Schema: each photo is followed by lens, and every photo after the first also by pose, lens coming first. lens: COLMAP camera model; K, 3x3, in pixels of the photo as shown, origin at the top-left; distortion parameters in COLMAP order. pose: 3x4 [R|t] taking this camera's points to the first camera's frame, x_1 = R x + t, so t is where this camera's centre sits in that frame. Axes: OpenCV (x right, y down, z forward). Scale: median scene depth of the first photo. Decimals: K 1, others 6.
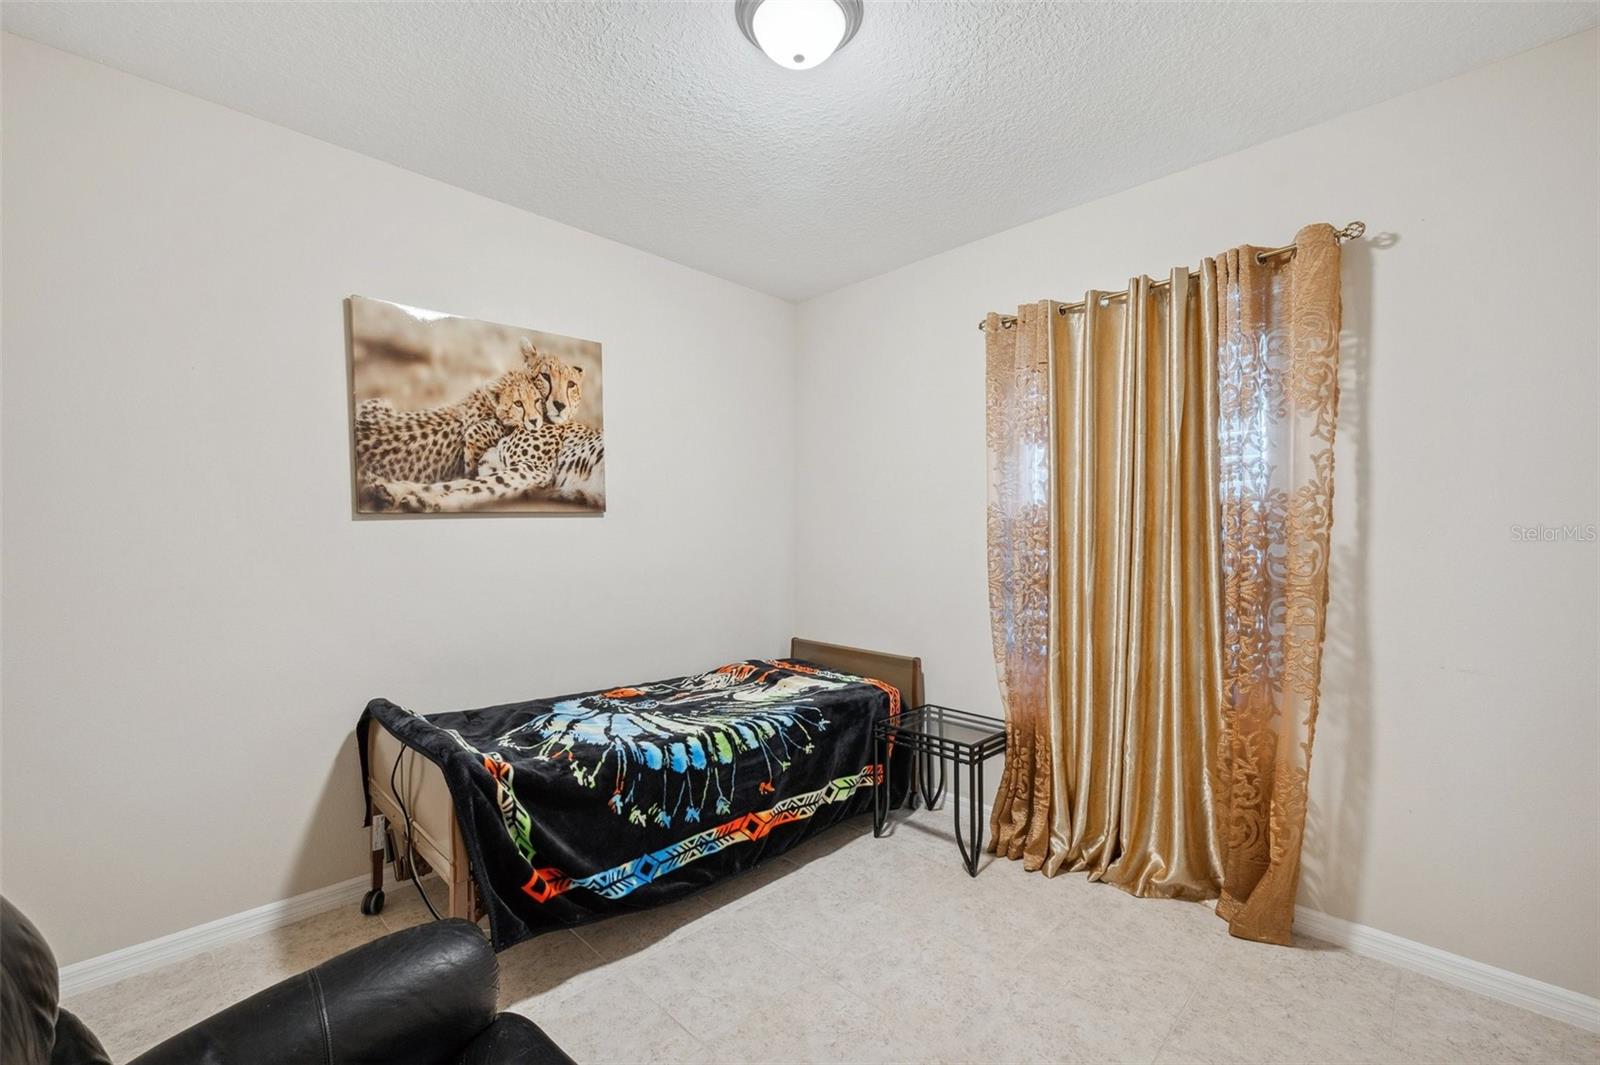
lens RADIAL K [[667.4, 0, 802.4], [0, 667.4, 525.2], [0, 0, 1]] dist [-0.000997, -0.000103]
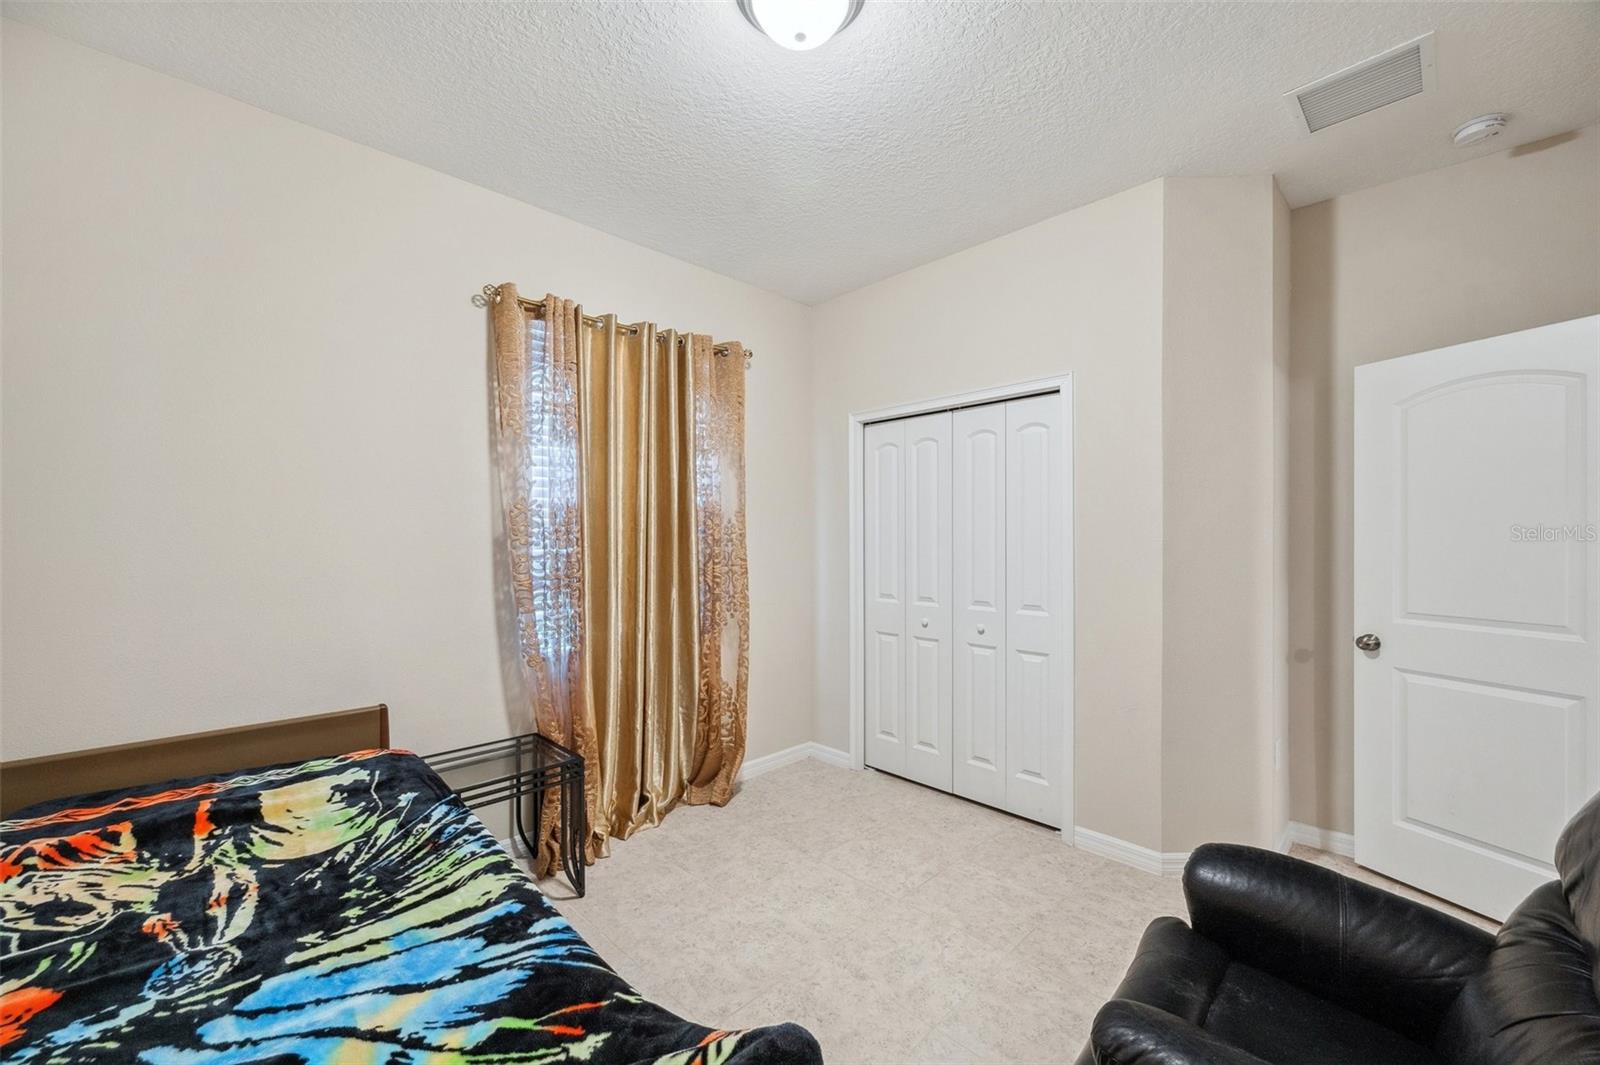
lens RADIAL K [[649.0, 0, 771.7], [0, 649.0, 535.1], [0, 0, 1]] dist [0.000884, 0.000077]
pose [[0.045368, -0.002960, 0.998966, -0.677599], [-0.004973, 0.999983, 0.003189, 0.012765], [-0.998958, -0.005113, 0.045352, 0.727007]]
